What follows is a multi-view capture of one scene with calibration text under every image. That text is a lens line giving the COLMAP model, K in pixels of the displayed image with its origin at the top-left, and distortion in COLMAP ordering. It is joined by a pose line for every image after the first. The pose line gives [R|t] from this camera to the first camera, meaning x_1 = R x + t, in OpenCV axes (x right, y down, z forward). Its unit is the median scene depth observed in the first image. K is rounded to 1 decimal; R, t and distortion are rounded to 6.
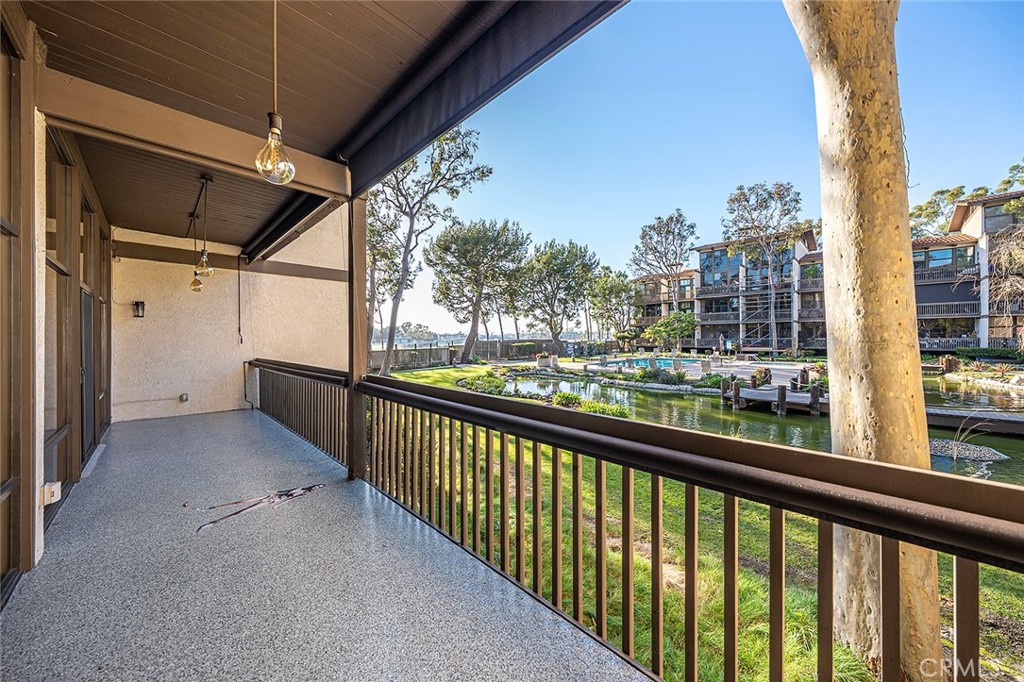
lens RADIAL K [[349.2, 0, 525.2], [0, 349.2, 338.9], [0, 0, 1]] dist [-0.000838, -0.000040]
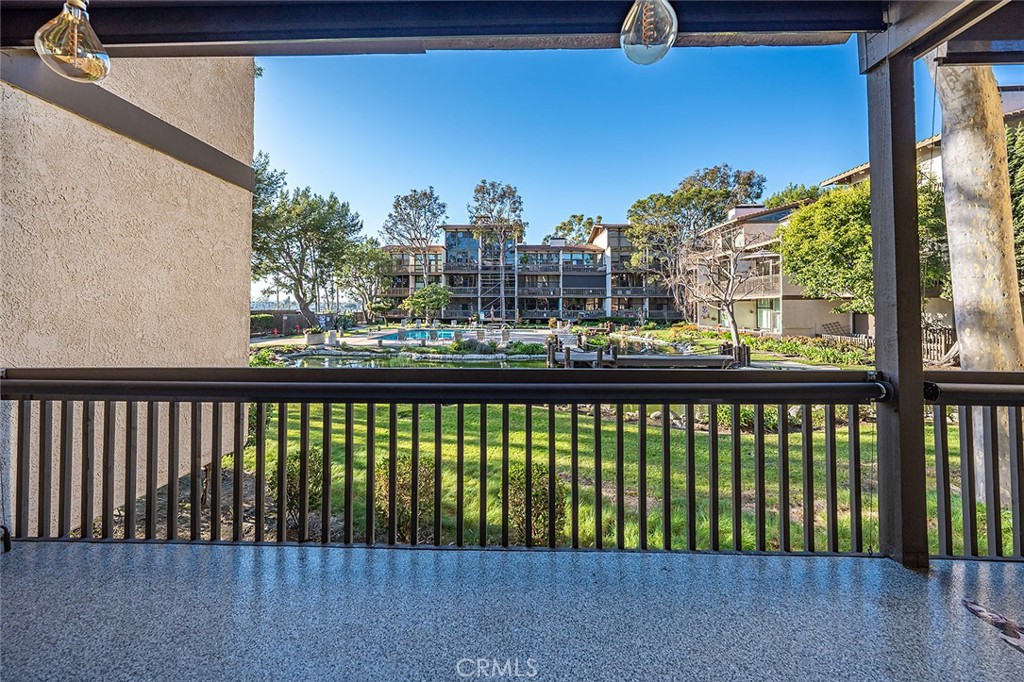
lens RADIAL K [[349.8, 0, 511.8], [0, 349.8, 305.1], [0, 0, 1]] dist [-0.000291, -0.000014]
pose [[0.746239, 0.014322, 0.665524, -0.127268], [-0.004437, 0.999853, -0.016541, 0.000454], [-0.665663, 0.009391, 0.746194, 0.095682]]
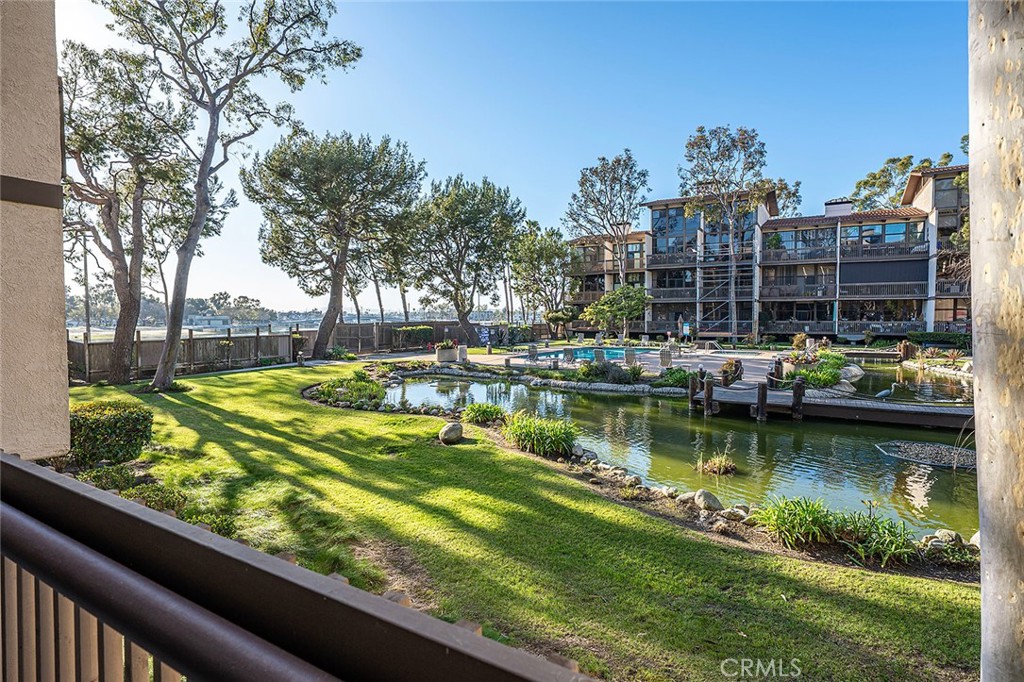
lens RADIAL K [[483.4, 0, 554.5], [0, 483.4, 337.4], [0, 0, 1]] dist [0.002067, 0.000230]
pose [[0.962295, -0.005496, 0.271953, 0.000244], [-0.004075, 0.999392, 0.034615, -0.001325], [-0.271978, -0.034418, 0.961688, 0.035412]]
